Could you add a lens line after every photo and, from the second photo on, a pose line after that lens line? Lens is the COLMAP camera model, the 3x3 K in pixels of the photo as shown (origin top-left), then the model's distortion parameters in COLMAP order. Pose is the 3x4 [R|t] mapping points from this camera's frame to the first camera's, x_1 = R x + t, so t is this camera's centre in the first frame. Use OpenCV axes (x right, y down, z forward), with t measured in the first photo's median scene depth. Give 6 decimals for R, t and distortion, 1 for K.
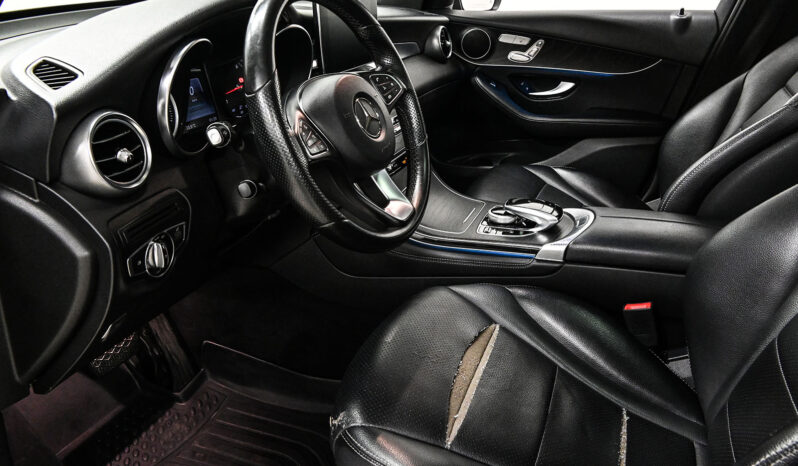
lens RADIAL K [[614.5, 0, 400.6], [0, 614.5, 233.5], [0, 0, 1]] dist [0.004872, -0.005073]
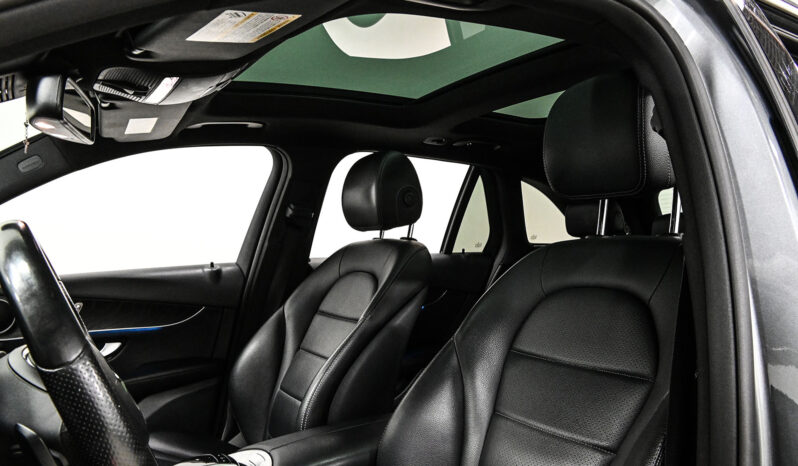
lens RADIAL K [[614.5, 0, 397.2], [0, 614.5, 228.3], [0, 0, 1]] dist [0.004872, -0.005073]
pose [[0.563370, -0.004300, 0.826194, -0.287043], [0.350931, 0.906544, -0.234576, -0.036493], [-0.747972, 0.422090, 0.512228, 0.135925]]
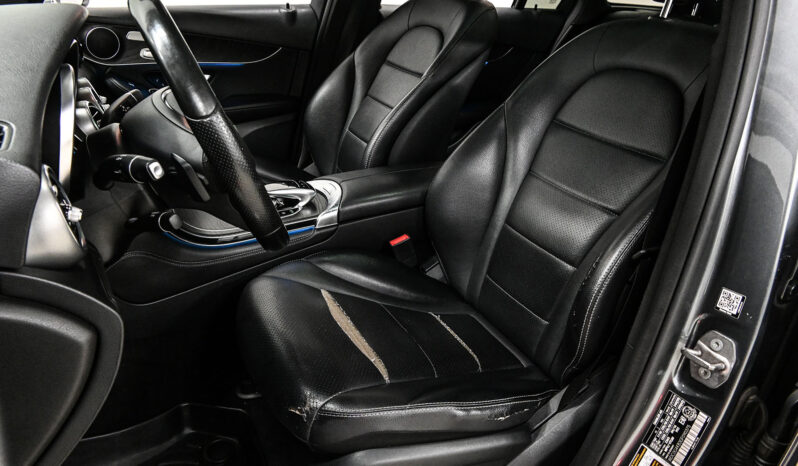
lens RADIAL K [[614.5, 0, 395.5], [0, 614.5, 235.3], [0, 0, 1]] dist [0.004872, -0.005073]
pose [[0.658233, -0.280353, 0.698664, -0.357102], [0.259181, 0.955727, 0.139323, -0.050316], [-0.706792, 0.089373, 0.701753, 0.063496]]
